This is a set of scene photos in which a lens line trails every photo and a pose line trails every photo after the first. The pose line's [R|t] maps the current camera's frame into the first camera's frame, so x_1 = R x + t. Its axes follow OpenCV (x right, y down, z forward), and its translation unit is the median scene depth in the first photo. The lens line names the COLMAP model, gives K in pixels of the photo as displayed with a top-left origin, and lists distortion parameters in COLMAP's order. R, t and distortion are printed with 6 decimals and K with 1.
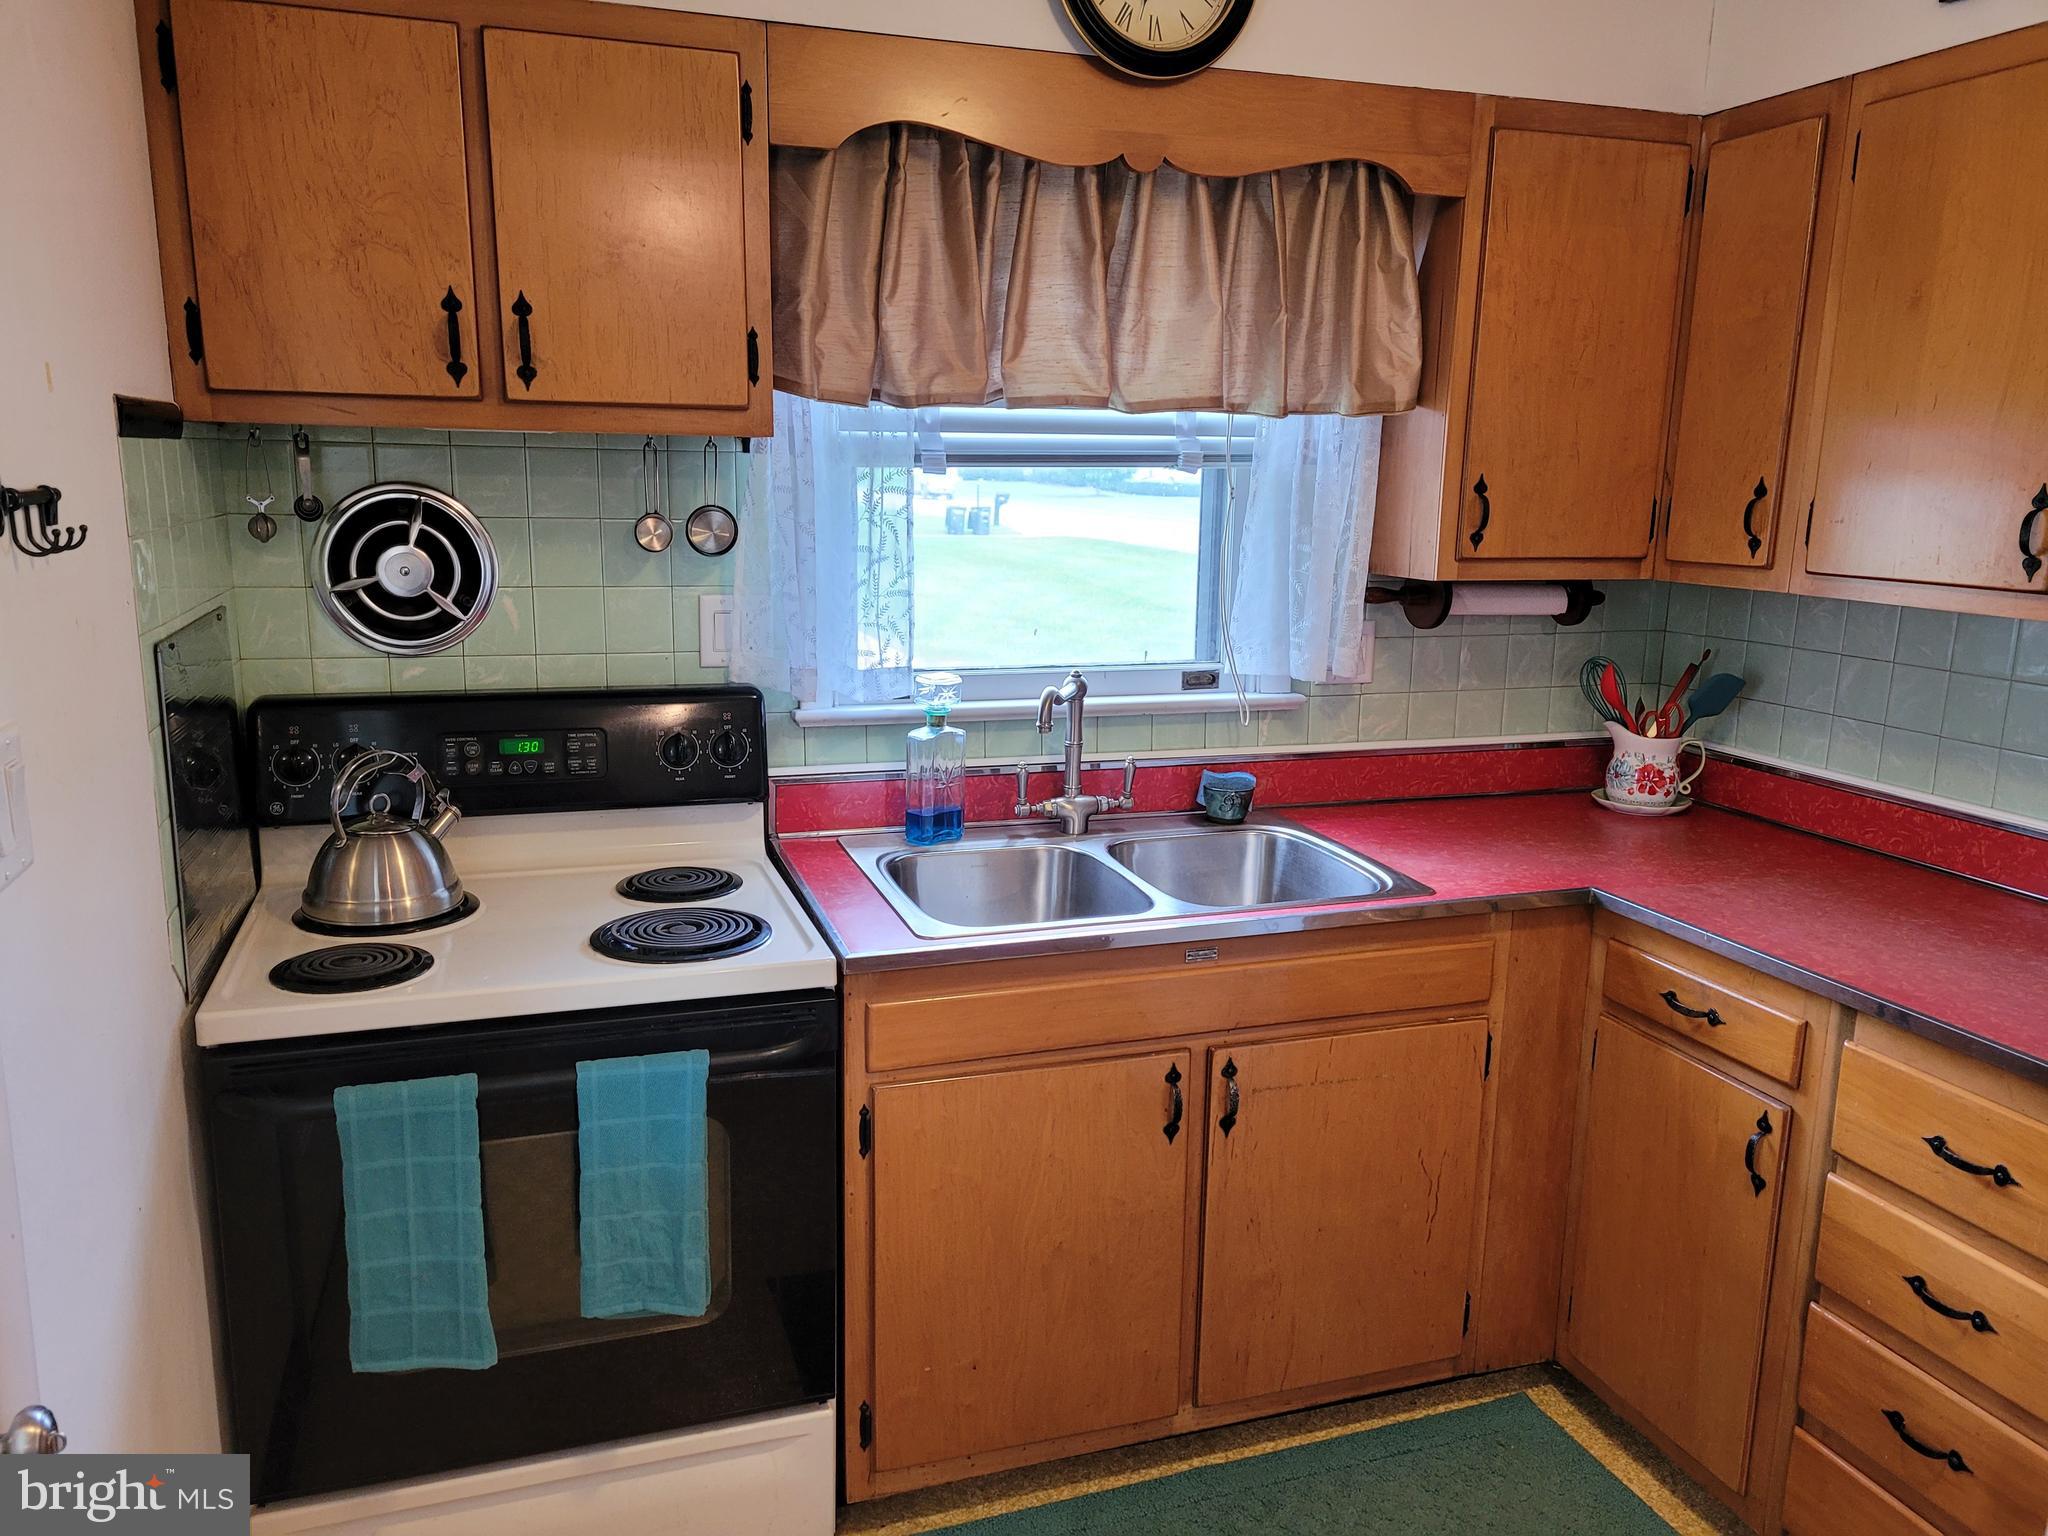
lens RADIAL K [[1540.6, 0, 1018.7], [0, 1540.6, 773.6], [0, 0, 1]] dist [0.048362, -0.042120]
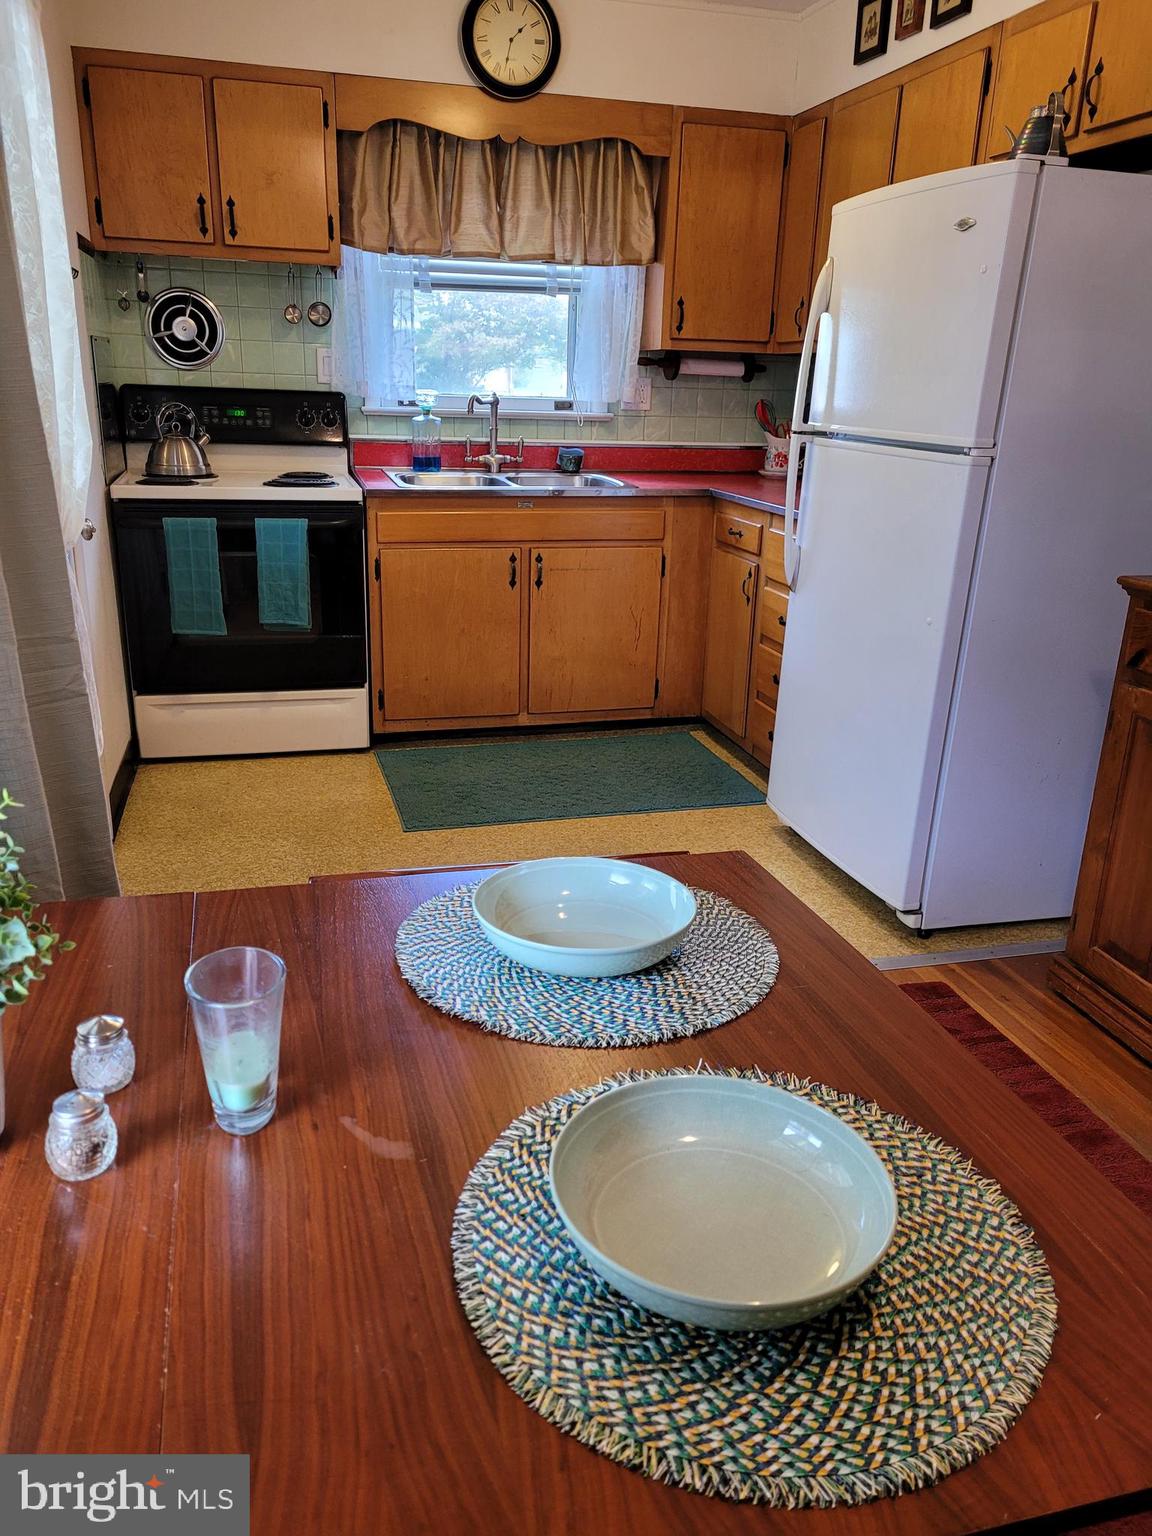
lens RADIAL K [[1155.5, 0, 577.1], [0, 1155.5, 768.3], [0, 0, 1]] dist [0.048362, -0.042120]
pose [[0.998116, 0.032900, -0.051792, 0.286949], [-0.026038, 0.991433, 0.127996, 0.273395], [0.055559, -0.126406, 0.990421, -0.738127]]
